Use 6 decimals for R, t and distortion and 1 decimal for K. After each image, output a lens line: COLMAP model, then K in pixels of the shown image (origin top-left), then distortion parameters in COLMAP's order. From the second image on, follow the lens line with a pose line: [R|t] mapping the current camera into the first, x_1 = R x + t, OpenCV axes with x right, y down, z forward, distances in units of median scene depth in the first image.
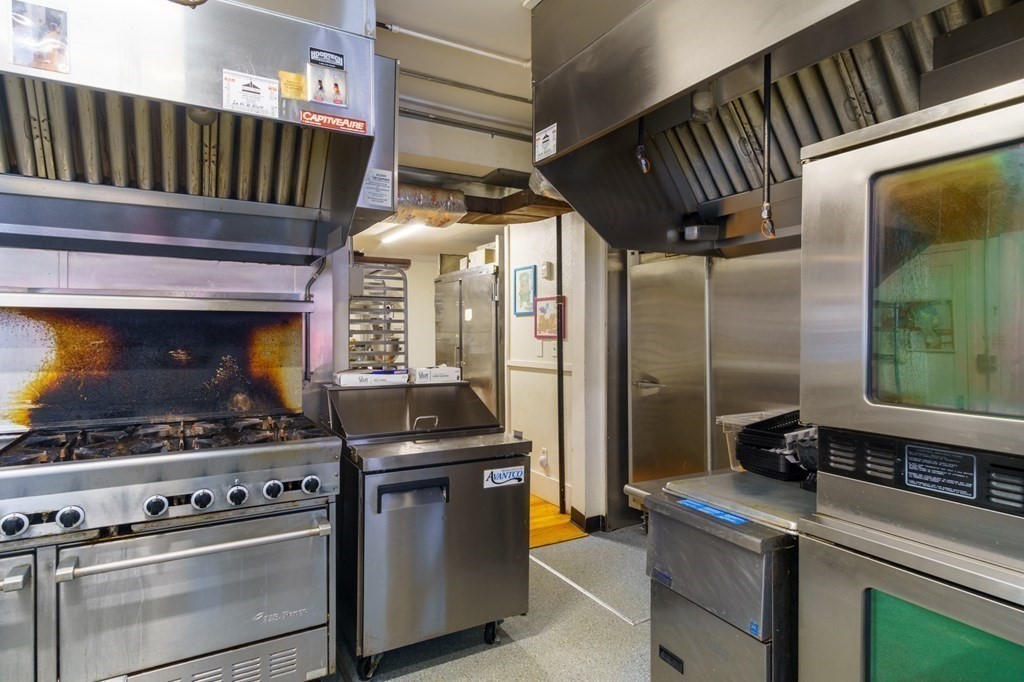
lens RADIAL K [[546.2, 0, 505.9], [0, 546.2, 332.8], [0, 0, 1]] dist [0.006442, 0.002004]
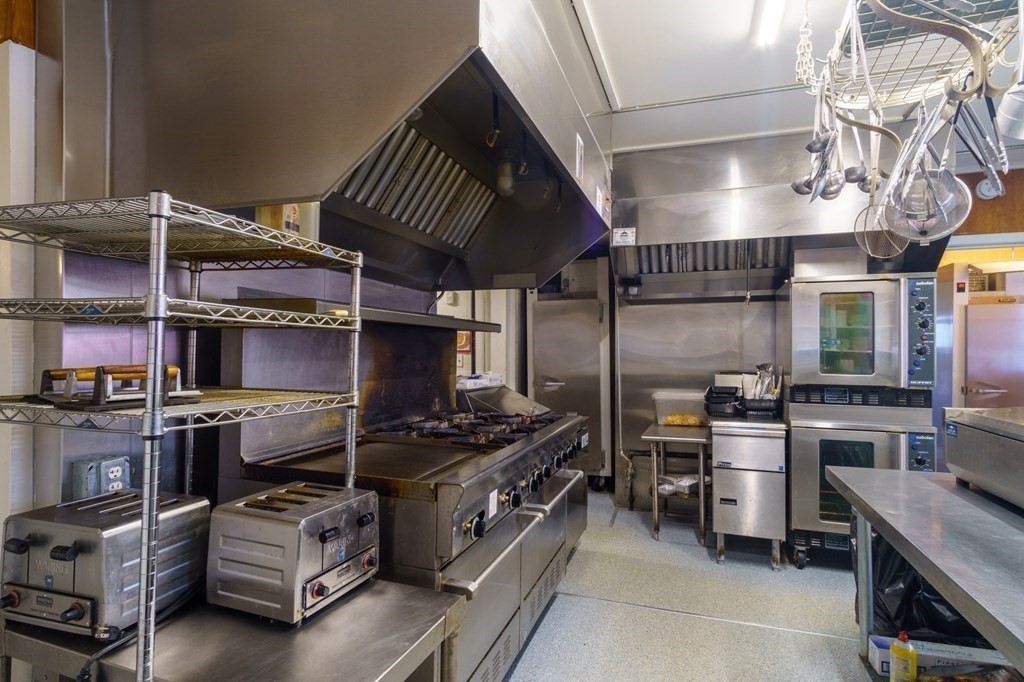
lens RADIAL K [[546.2, 0, 509.6], [0, 546.2, 347.3], [0, 0, 1]] dist [0.006442, 0.002004]
pose [[0.744032, 0.007564, 0.668101, -0.669194], [-0.005962, 0.999971, -0.004681, 0.003266], [-0.668117, -0.000500, 0.744056, -0.007573]]
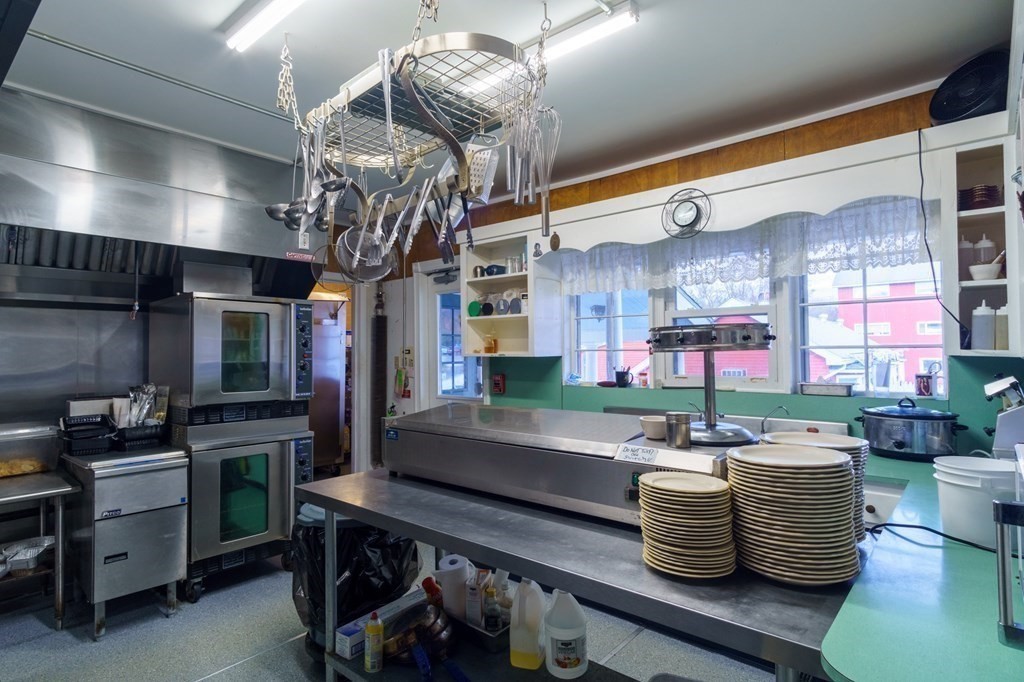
lens RADIAL K [[546.2, 0, 510.4], [0, 546.2, 340.1], [0, 0, 1]] dist [0.006442, 0.002004]
pose [[-0.347906, 0.026855, 0.937145, -0.679106], [0.008030, 0.999638, -0.025665, -0.016130], [-0.937495, -0.001404, -0.347995, 0.165532]]
